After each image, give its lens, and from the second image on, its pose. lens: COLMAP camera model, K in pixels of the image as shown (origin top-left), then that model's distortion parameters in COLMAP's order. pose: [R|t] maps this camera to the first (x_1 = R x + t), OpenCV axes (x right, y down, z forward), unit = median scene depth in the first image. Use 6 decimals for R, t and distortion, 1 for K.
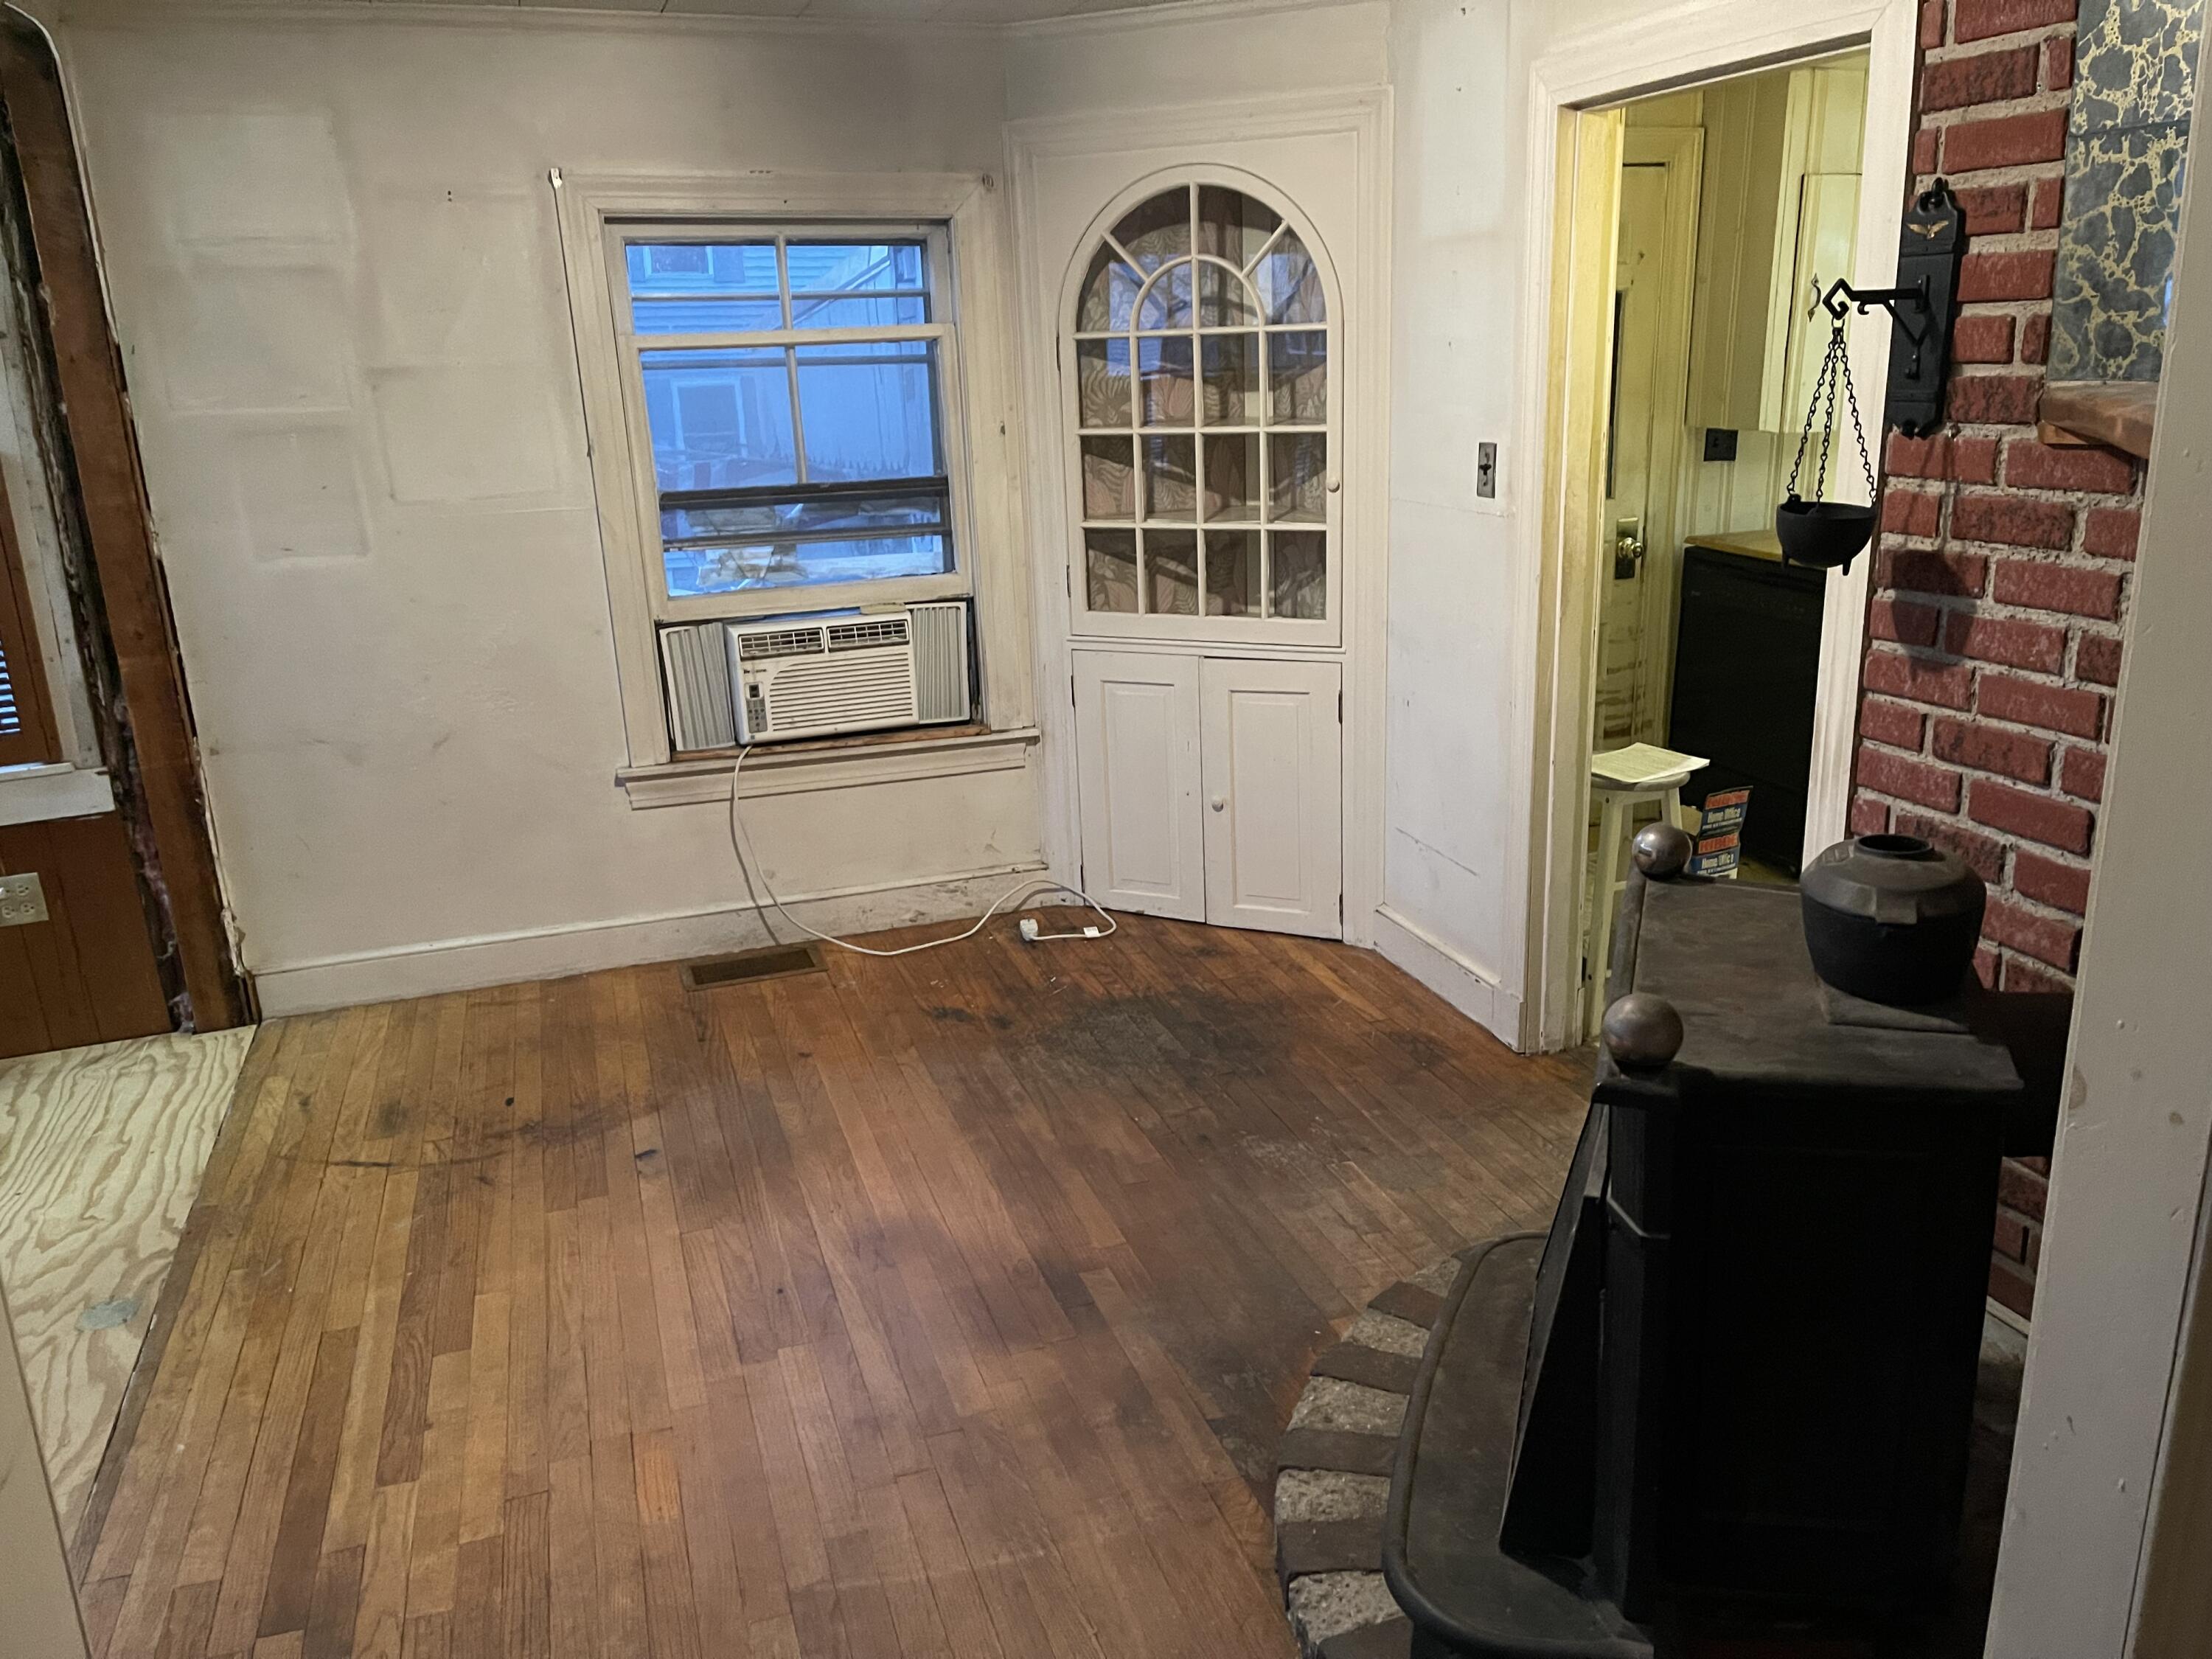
lens RADIAL K [[1653.7, 0, 1113.9], [0, 1653.7, 837.4], [0, 0, 1]] dist [0.070596, -0.094676]
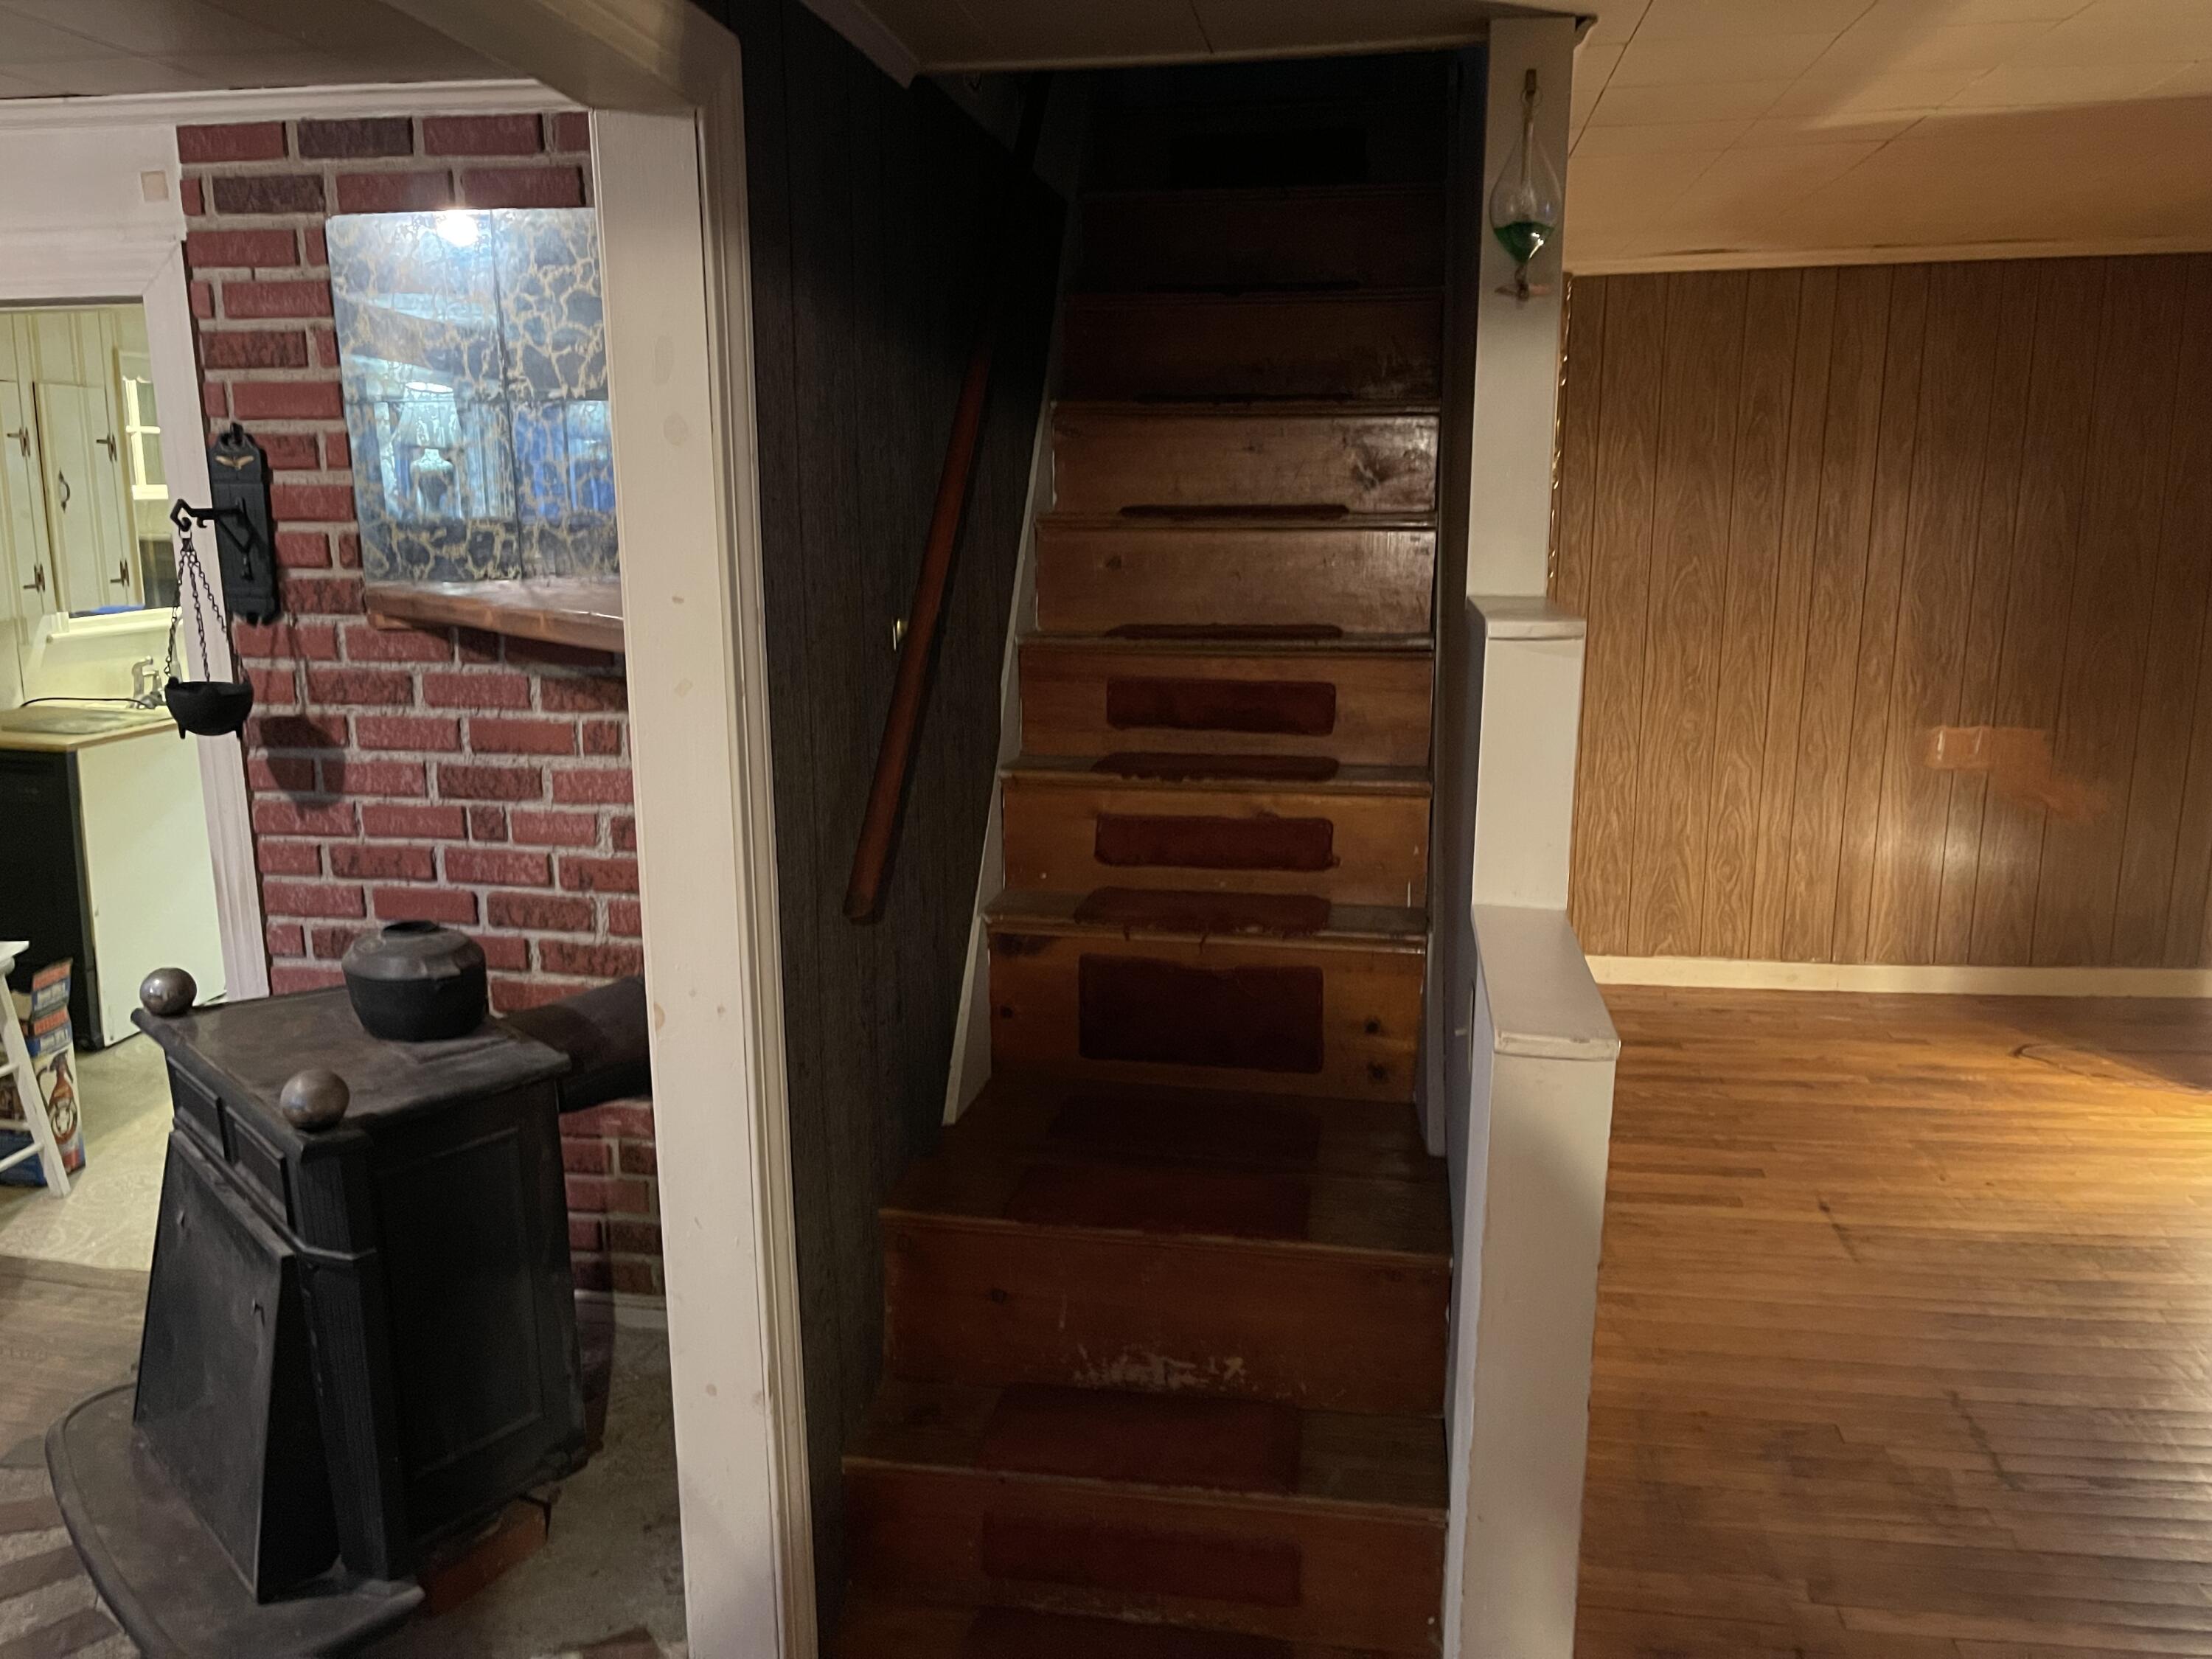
lens RADIAL K [[1653.7, 0, 1096.0], [0, 1653.7, 832.4], [0, 0, 1]] dist [0.070596, -0.094676]
pose [[0.486722, -0.143022, 0.861769, -0.375873], [0.231583, 0.972335, 0.030576, 0.015901], [-0.842301, 0.184689, 0.506378, -0.135718]]
